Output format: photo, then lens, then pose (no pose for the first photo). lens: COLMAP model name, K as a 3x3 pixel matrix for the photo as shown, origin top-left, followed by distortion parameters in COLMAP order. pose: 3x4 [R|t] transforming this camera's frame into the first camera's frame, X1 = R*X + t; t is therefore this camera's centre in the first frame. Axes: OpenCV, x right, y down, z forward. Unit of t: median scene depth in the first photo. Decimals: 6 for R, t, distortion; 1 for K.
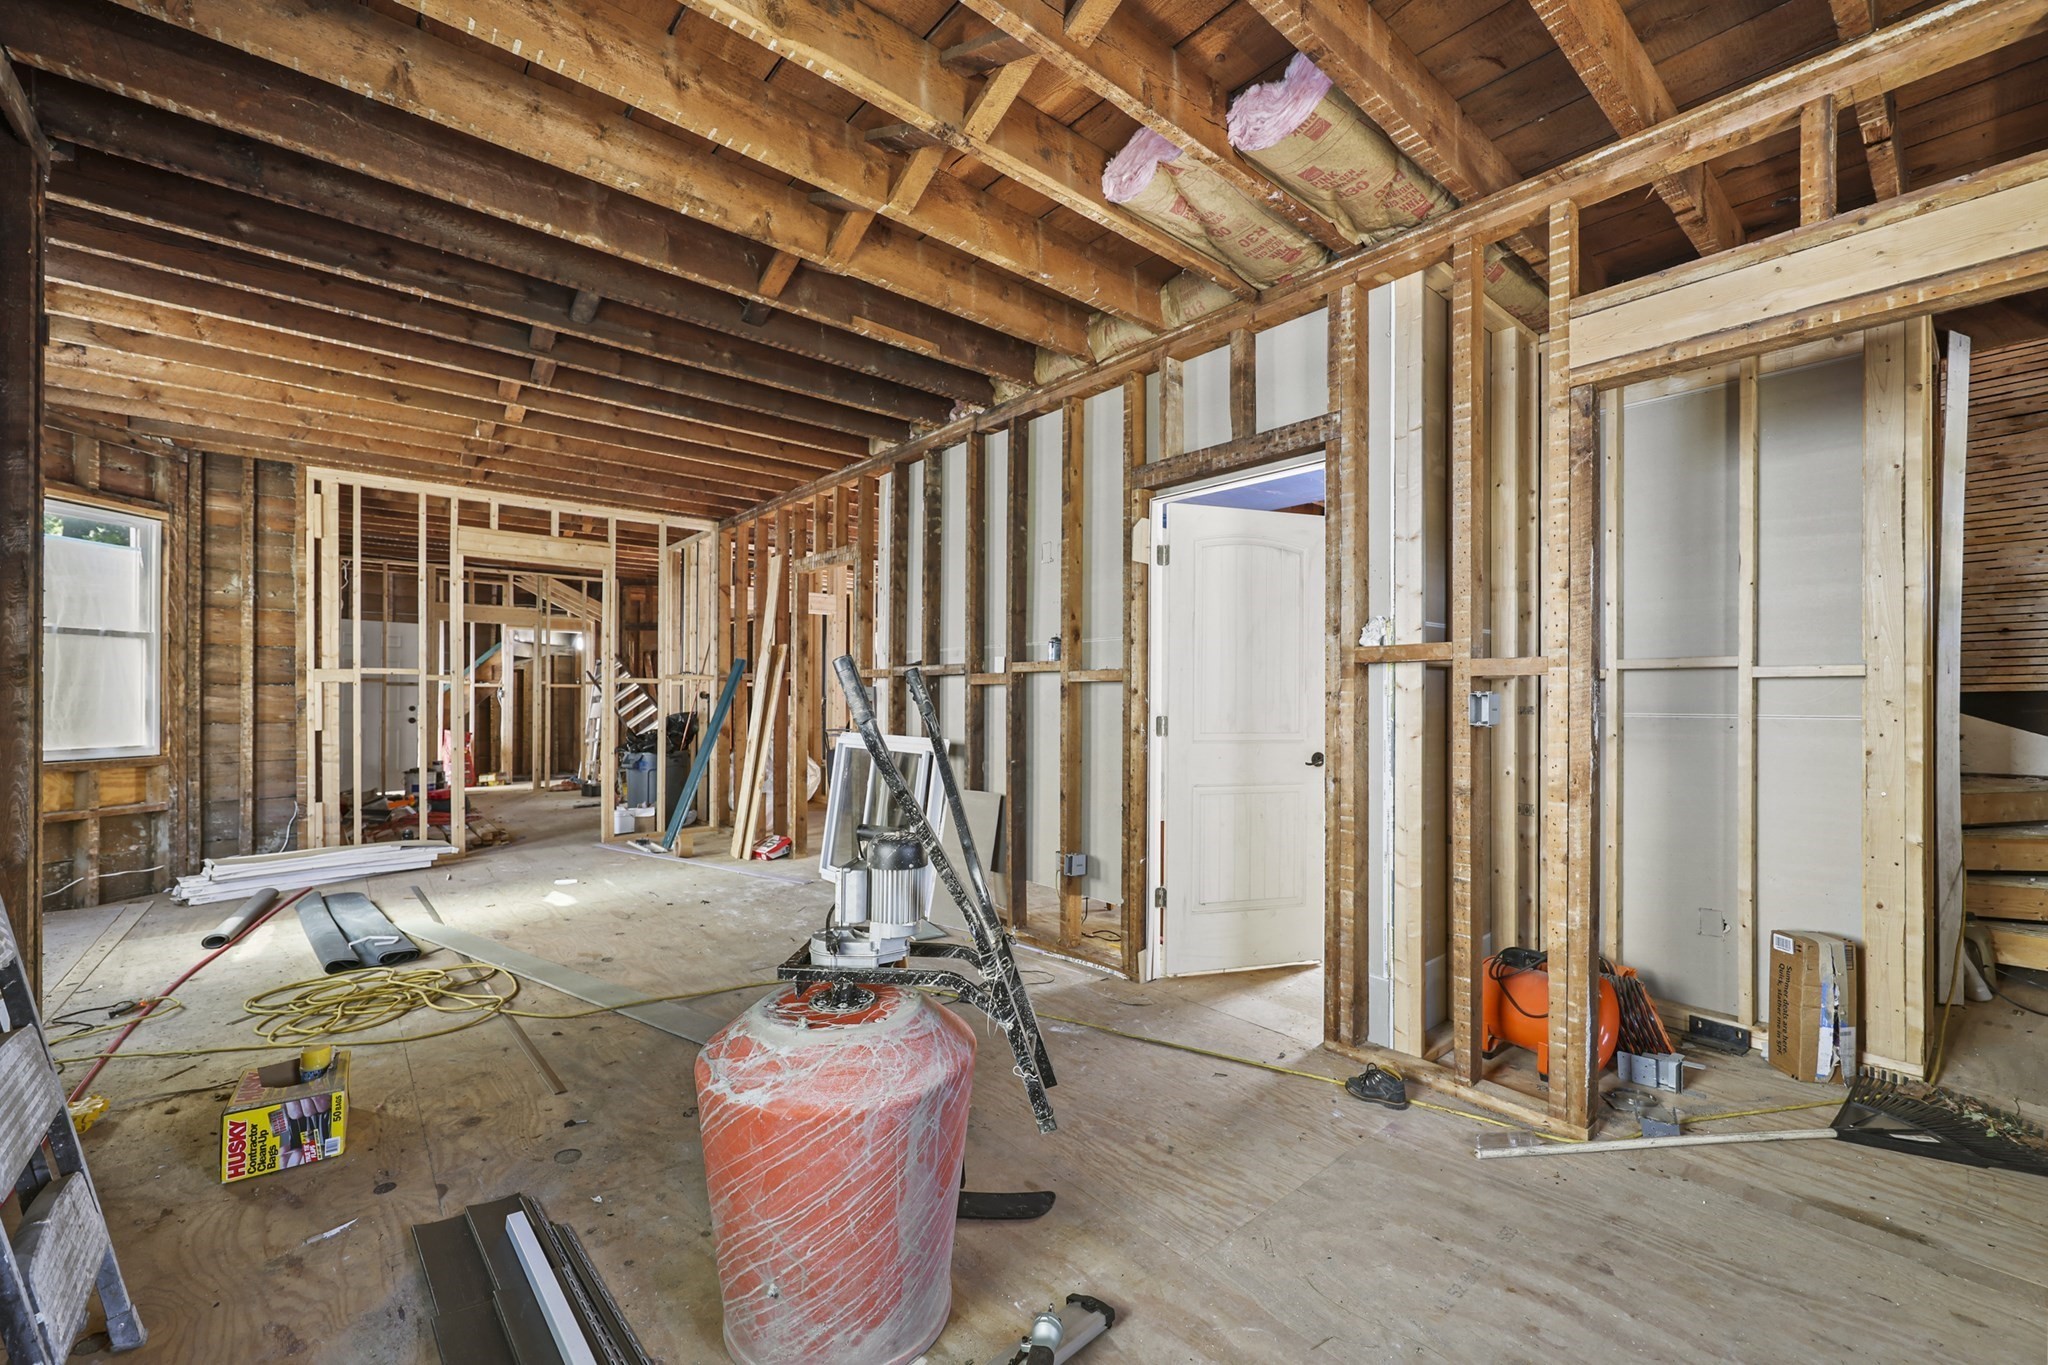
lens RADIAL K [[839.2, 0, 1023.0], [0, 839.2, 673.1], [0, 0, 1]] dist [-0.000535, 0.000065]
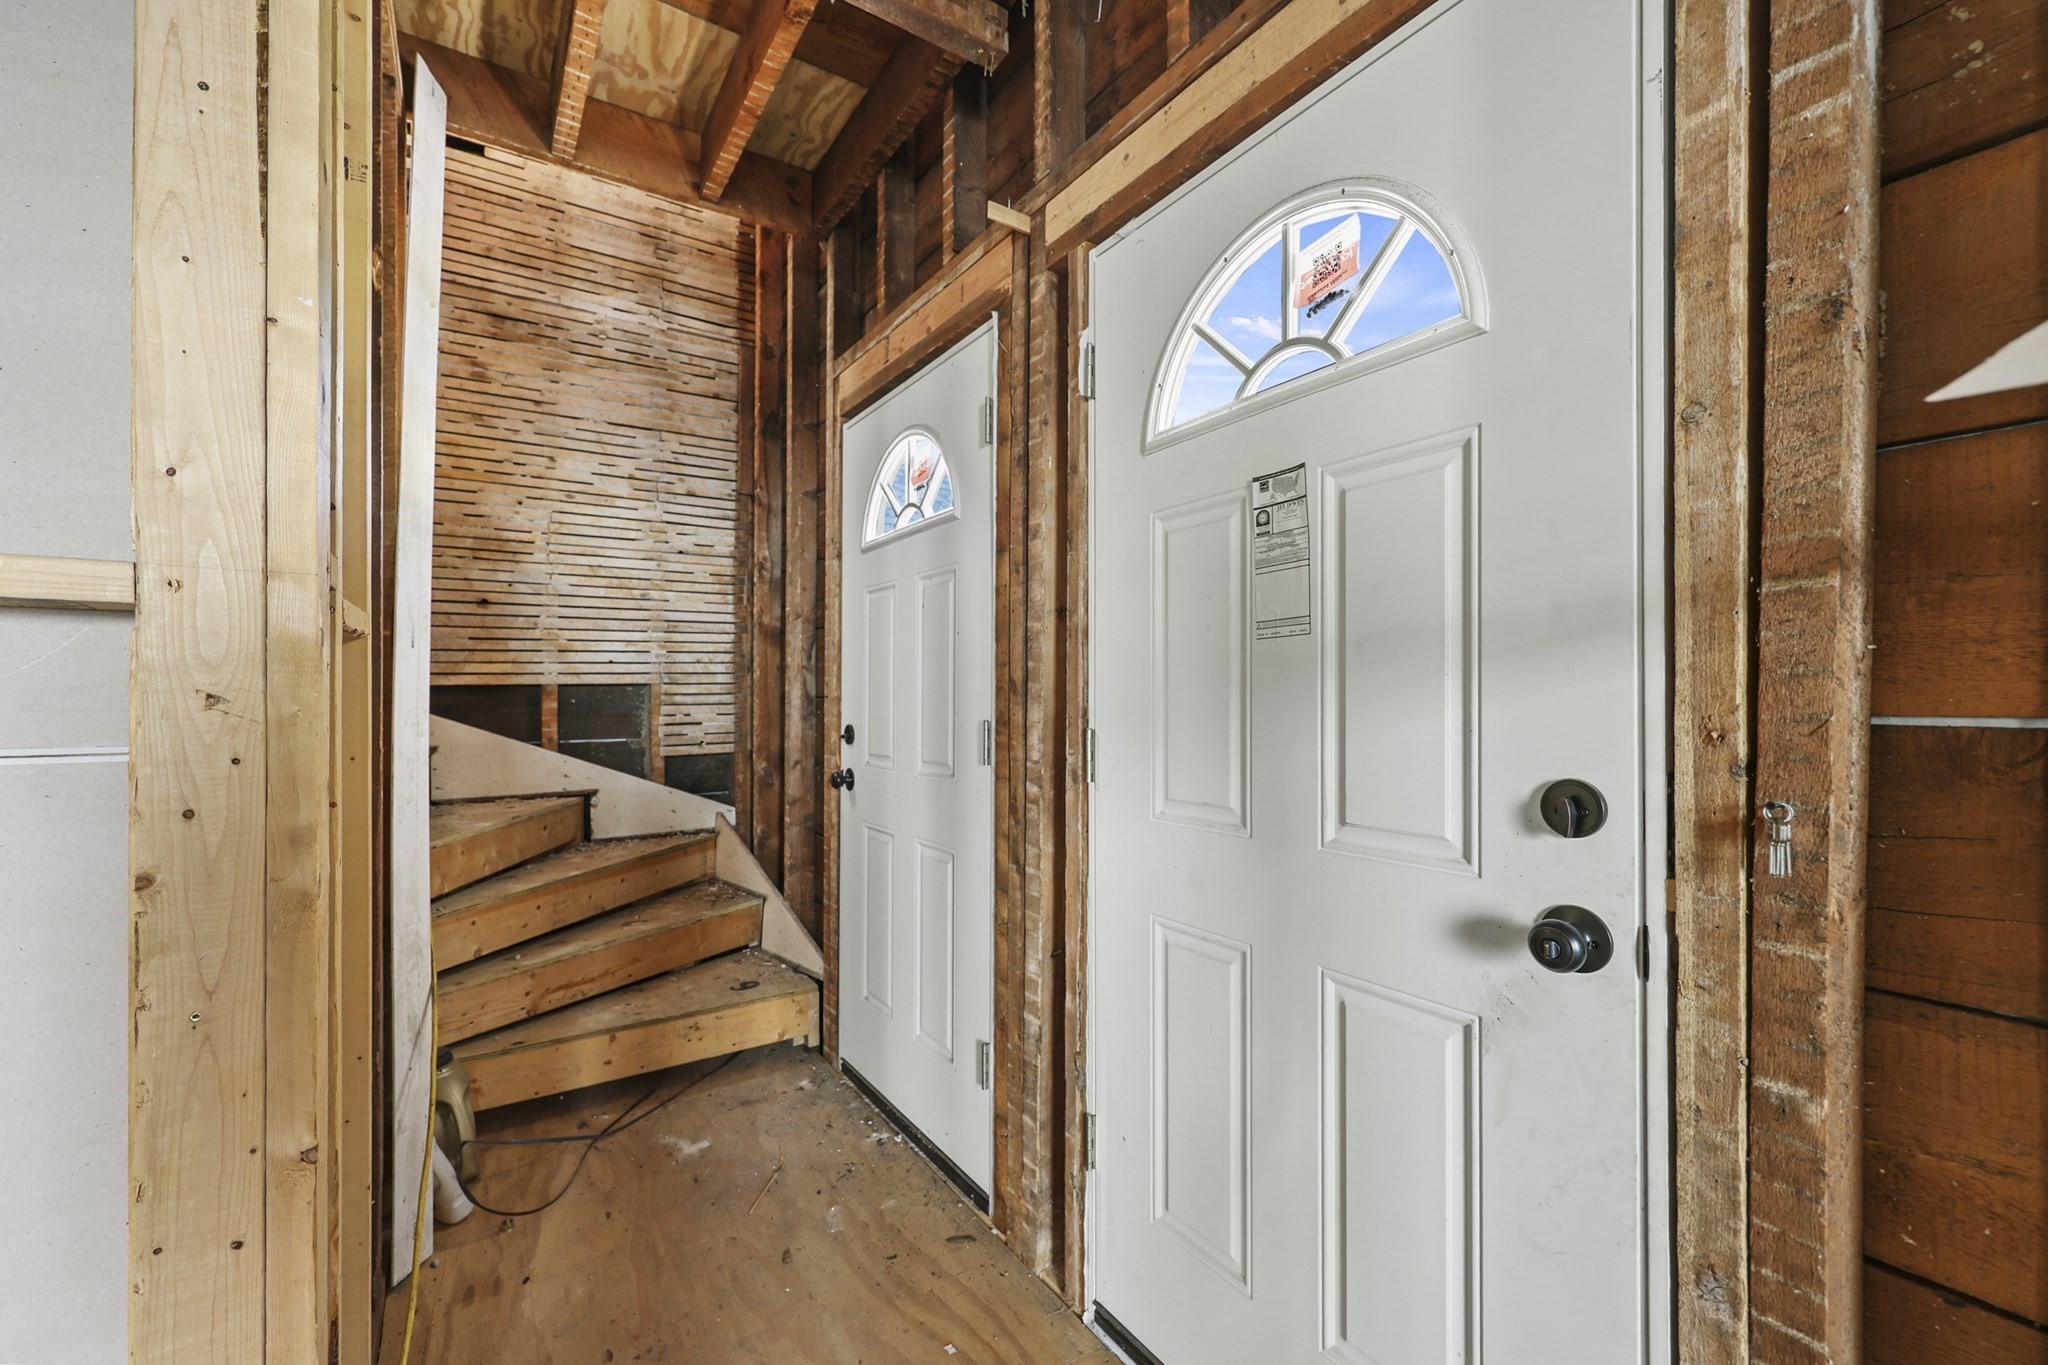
lens RADIAL K [[839.2, 0, 1023.0], [0, 839.2, 673.1], [0, 0, 1]] dist [-0.000535, 0.000065]
pose [[0.123304, 0.008288, 0.992334, 0.507802], [0.002608, 0.999959, -0.008676, 0.018631], [-0.992365, 0.003658, 0.123278, 0.447305]]
